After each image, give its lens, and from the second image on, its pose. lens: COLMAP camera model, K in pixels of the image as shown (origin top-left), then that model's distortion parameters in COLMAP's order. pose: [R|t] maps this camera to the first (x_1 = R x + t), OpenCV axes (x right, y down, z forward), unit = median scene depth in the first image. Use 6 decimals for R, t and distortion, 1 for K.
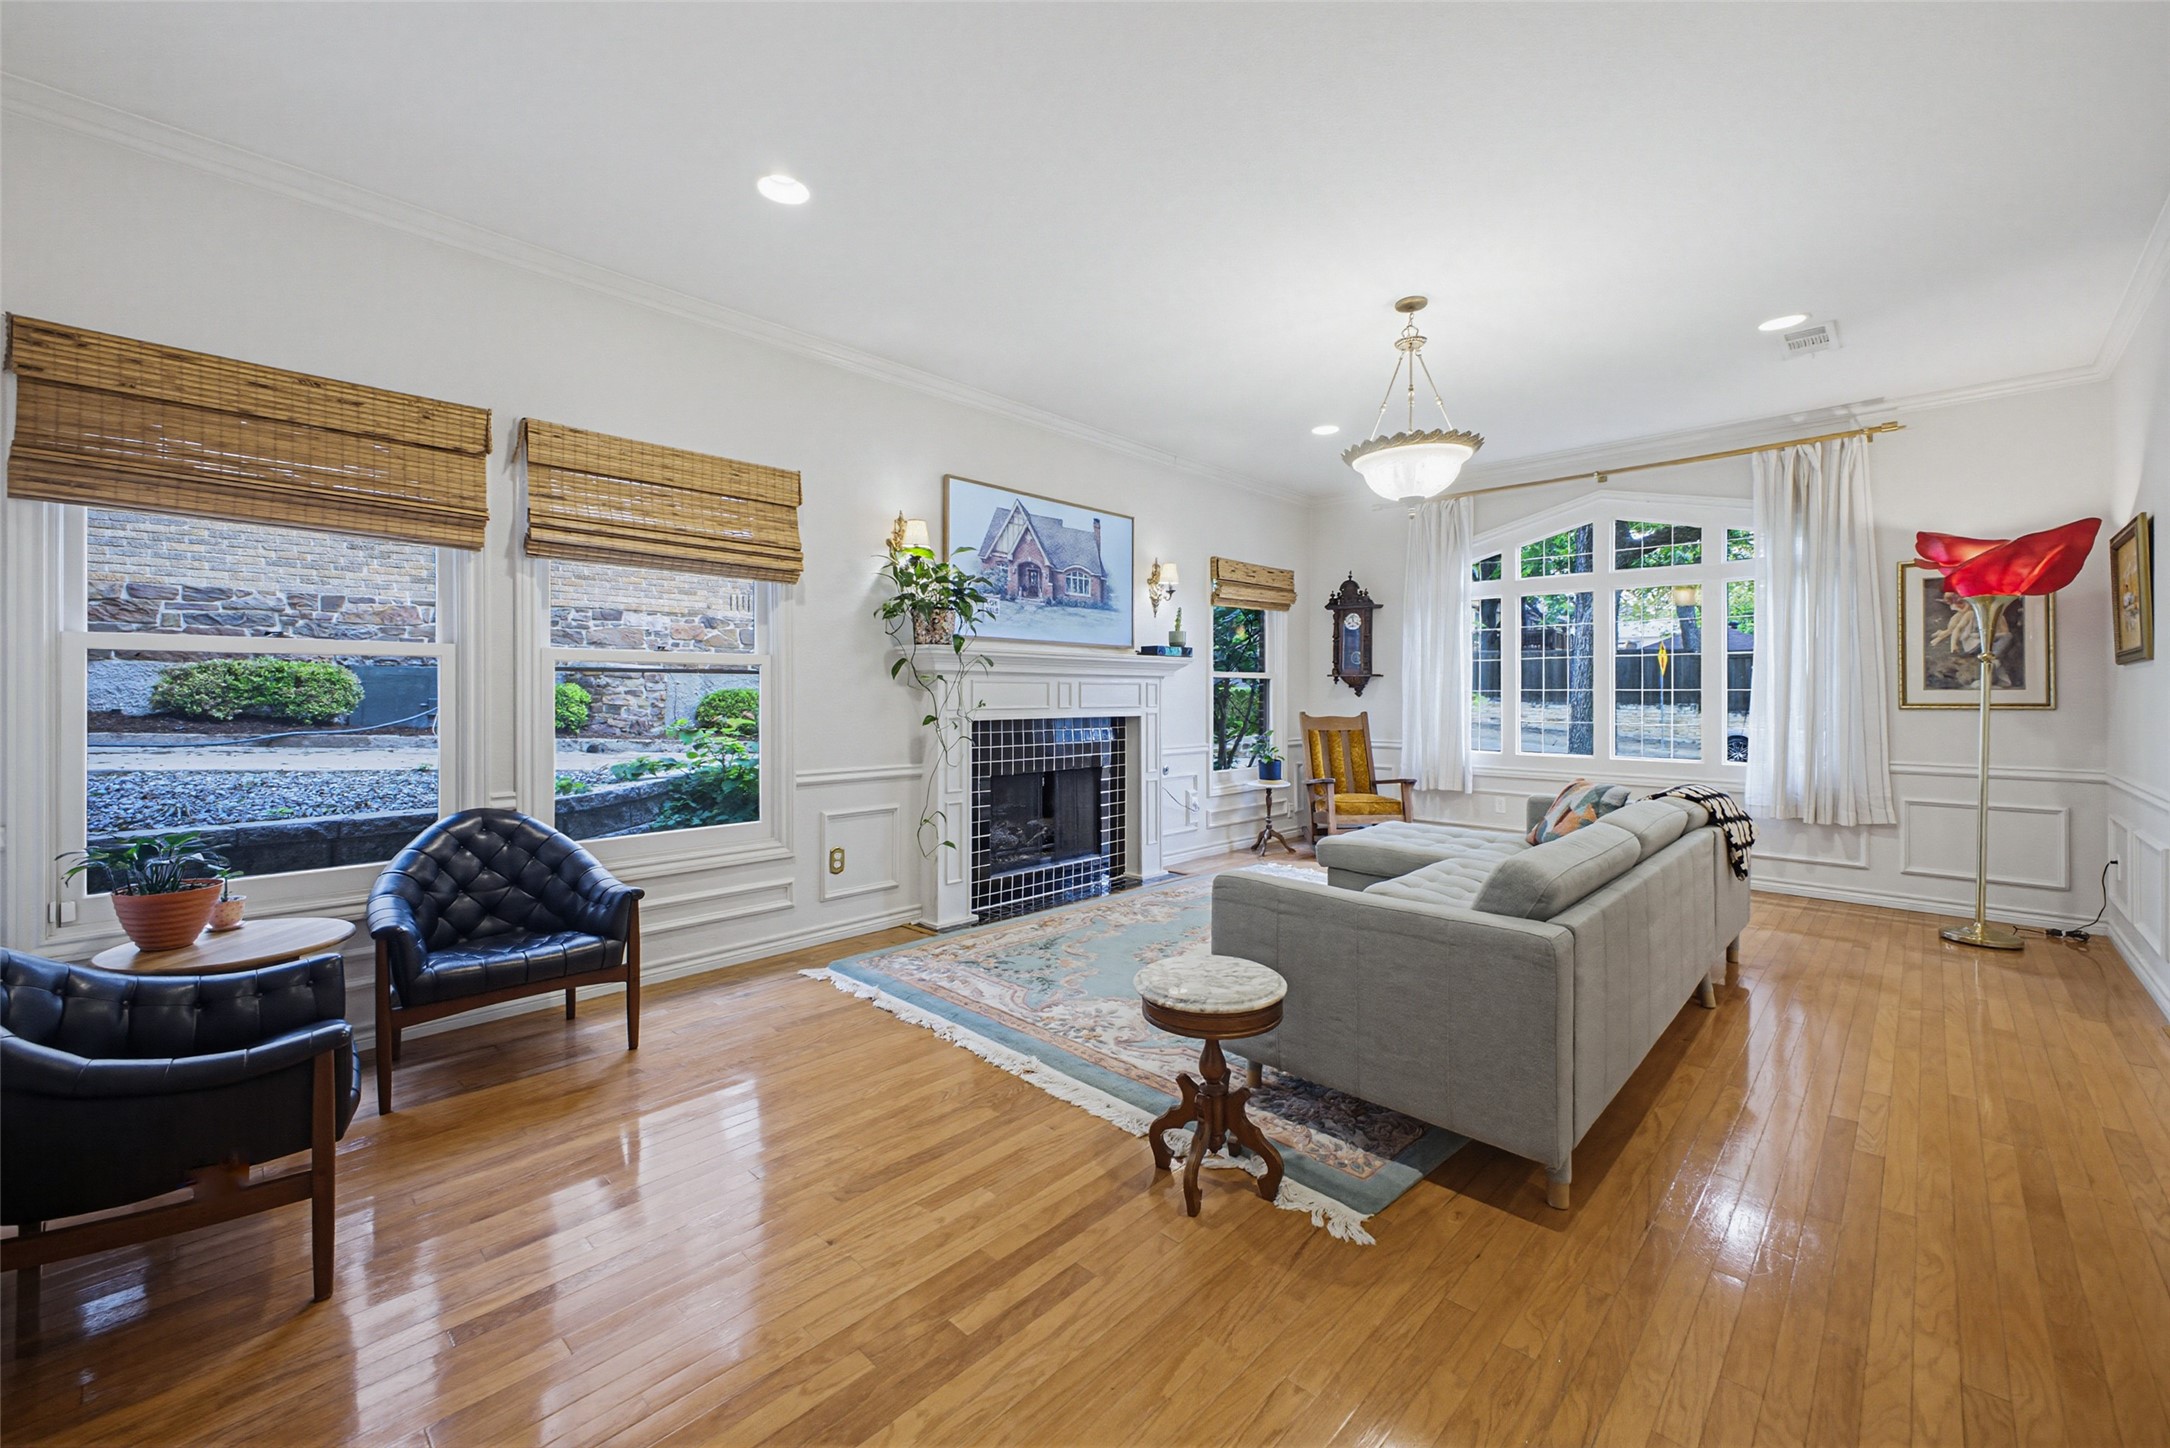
lens RADIAL K [[844.0, 0, 1092.0], [0, 844.0, 707.6], [0, 0, 1]] dist [0.002069, -0.000027]
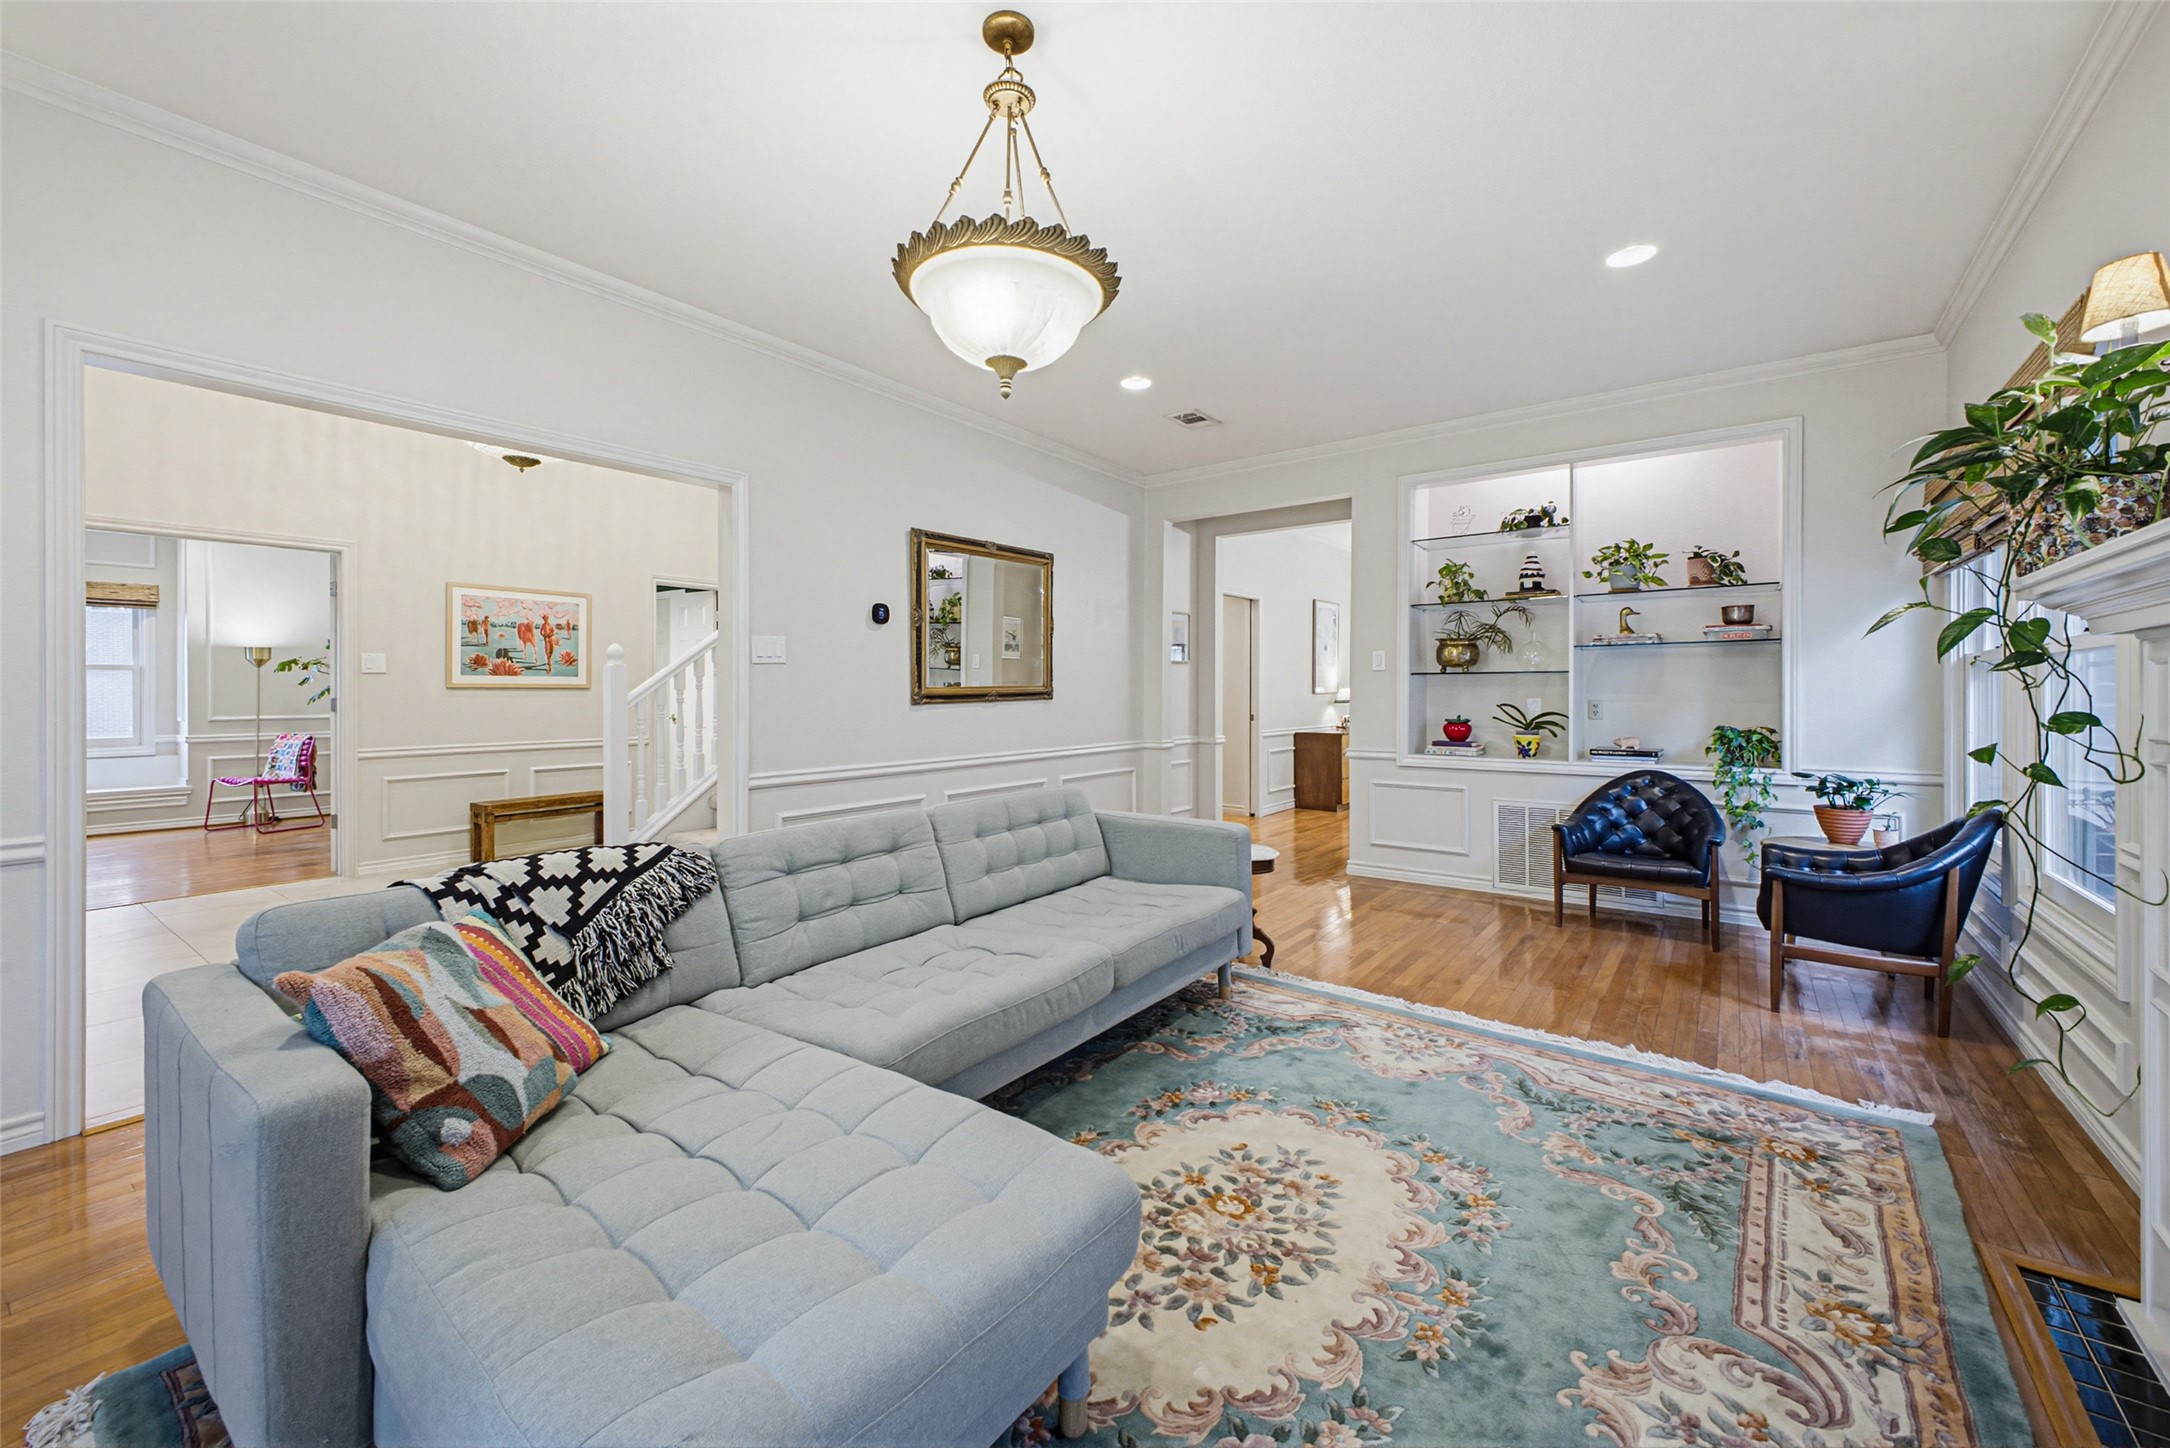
lens RADIAL K [[873.3, 0, 1115.8], [0, 873.3, 706.8], [0, 0, 1]] dist [0.003222, 0.000010]
pose [[-0.988139, -0.001308, -0.153558, 0.417346], [-0.005442, 0.999634, 0.026502, -0.018505], [0.153468, 0.027023, -0.987784, 1.702866]]
